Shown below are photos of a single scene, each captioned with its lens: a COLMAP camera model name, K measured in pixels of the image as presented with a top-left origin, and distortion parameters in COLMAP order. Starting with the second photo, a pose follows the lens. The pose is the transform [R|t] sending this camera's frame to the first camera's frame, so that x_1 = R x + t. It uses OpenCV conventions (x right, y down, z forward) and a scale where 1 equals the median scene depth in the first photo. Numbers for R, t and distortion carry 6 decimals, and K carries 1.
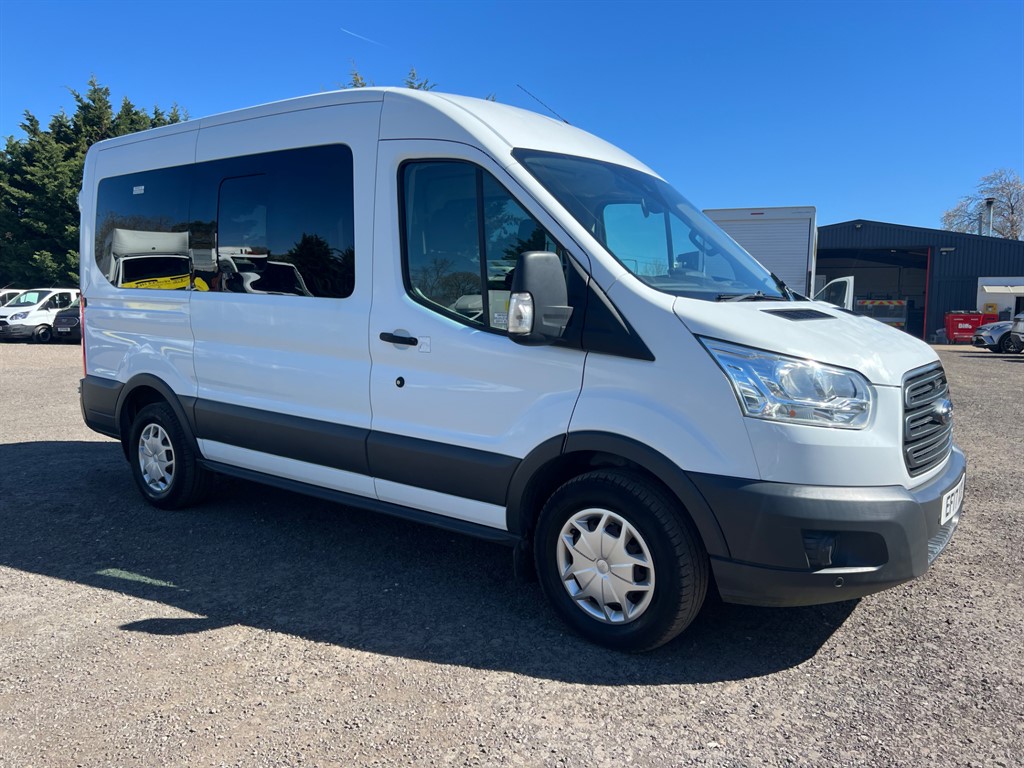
lens RADIAL K [[784.5, 0, 510.4], [0, 784.5, 385.5], [0, 0, 1]] dist [0.046645, -0.046046]
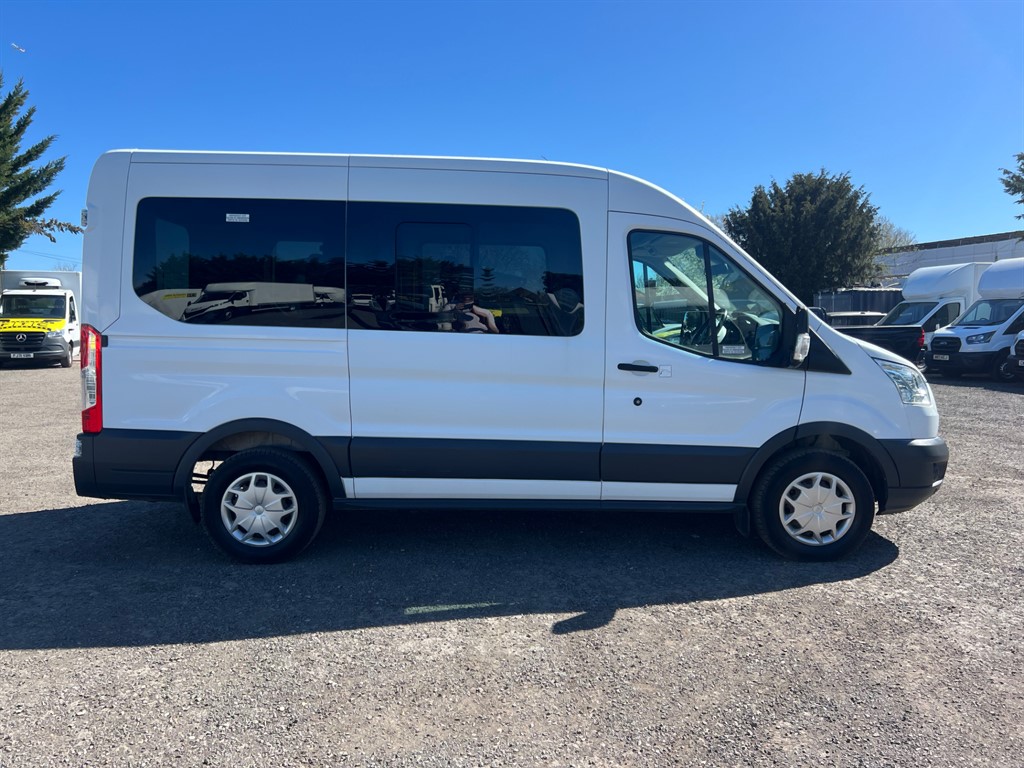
lens RADIAL K [[784.5, 0, 517.8], [0, 784.5, 382.6], [0, 0, 1]] dist [0.046645, -0.046046]
pose [[0.774710, -0.052230, 0.630156, -1.272626], [0.067560, 0.997715, -0.000363, -0.055709], [-0.628697, 0.042854, 0.776469, 0.156926]]
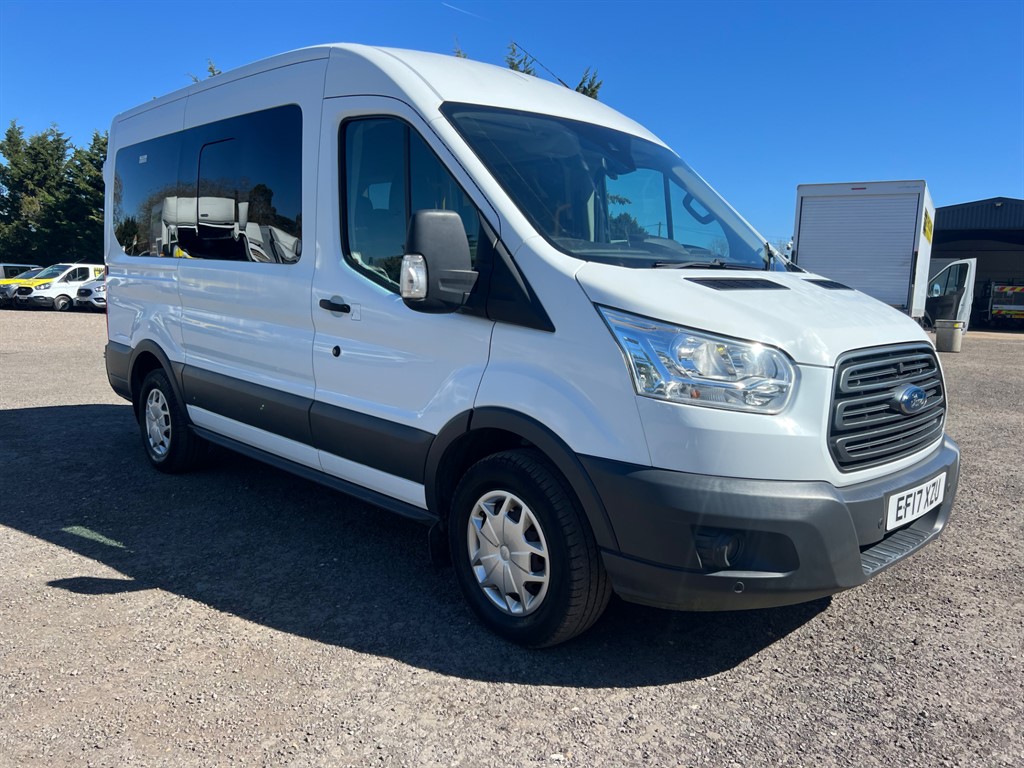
lens RADIAL K [[784.5, 0, 510.1], [0, 784.5, 386.2], [0, 0, 1]] dist [0.046645, -0.046046]
pose [[0.988626, 0.032129, -0.146920, 0.248610], [-0.028749, 0.999272, 0.025072, 0.009736], [0.147619, -0.020563, 0.988831, 0.087954]]
